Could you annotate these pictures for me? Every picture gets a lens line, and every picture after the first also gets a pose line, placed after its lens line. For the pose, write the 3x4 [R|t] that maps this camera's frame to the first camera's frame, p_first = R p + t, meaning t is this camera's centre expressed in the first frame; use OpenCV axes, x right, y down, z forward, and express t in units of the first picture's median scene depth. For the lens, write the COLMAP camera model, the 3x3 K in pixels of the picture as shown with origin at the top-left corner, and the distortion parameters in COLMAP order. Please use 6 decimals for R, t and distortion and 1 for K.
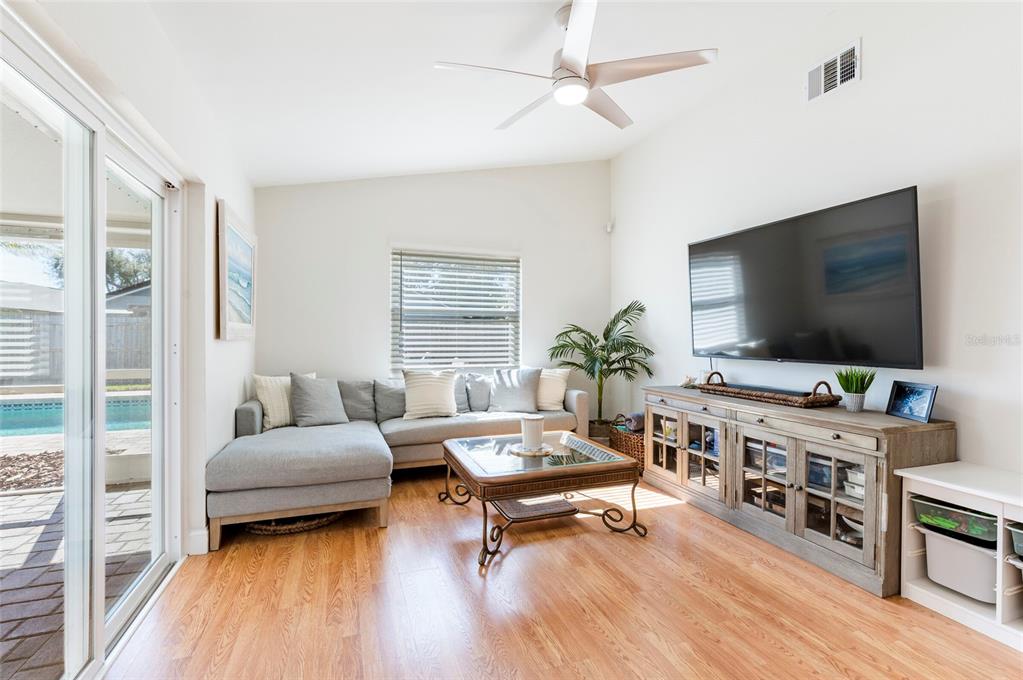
lens RADIAL K [[450.2, 0, 511.5], [0, 450.2, 340.0], [0, 0, 1]] dist [-0.000955, -0.000135]
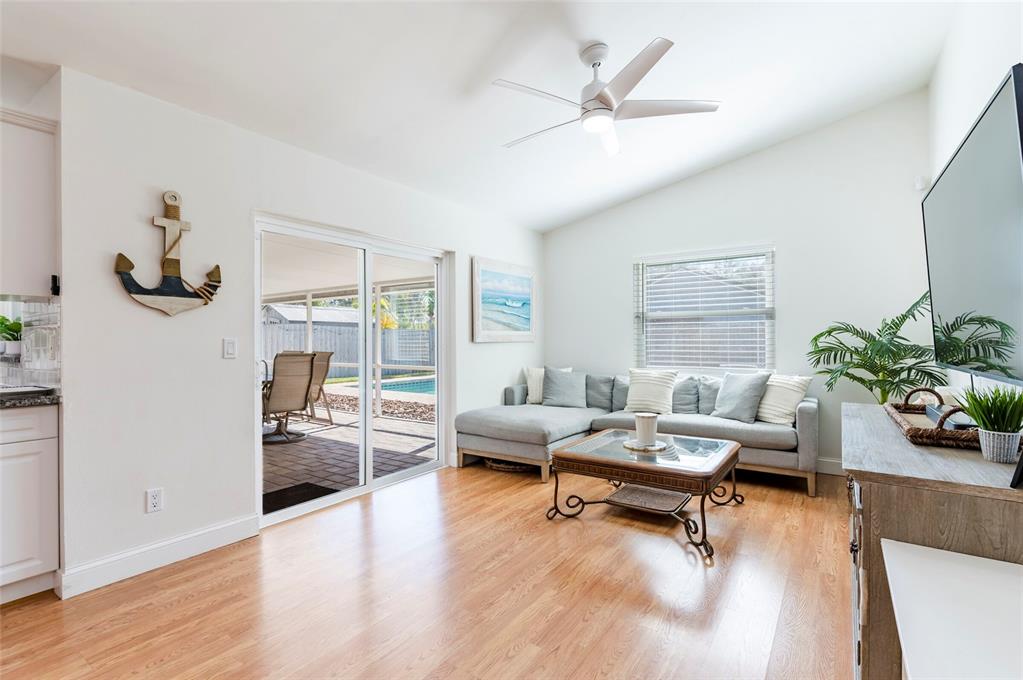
lens RADIAL K [[450.2, 0, 511.5], [0, 450.2, 340.0], [0, 0, 1]] dist [-0.000955, -0.000135]
pose [[0.604007, -0.005940, -0.796957, 0.727702], [0.000983, 0.999977, -0.006708, 0.003985], [0.796978, 0.003268, 0.603999, 0.121547]]
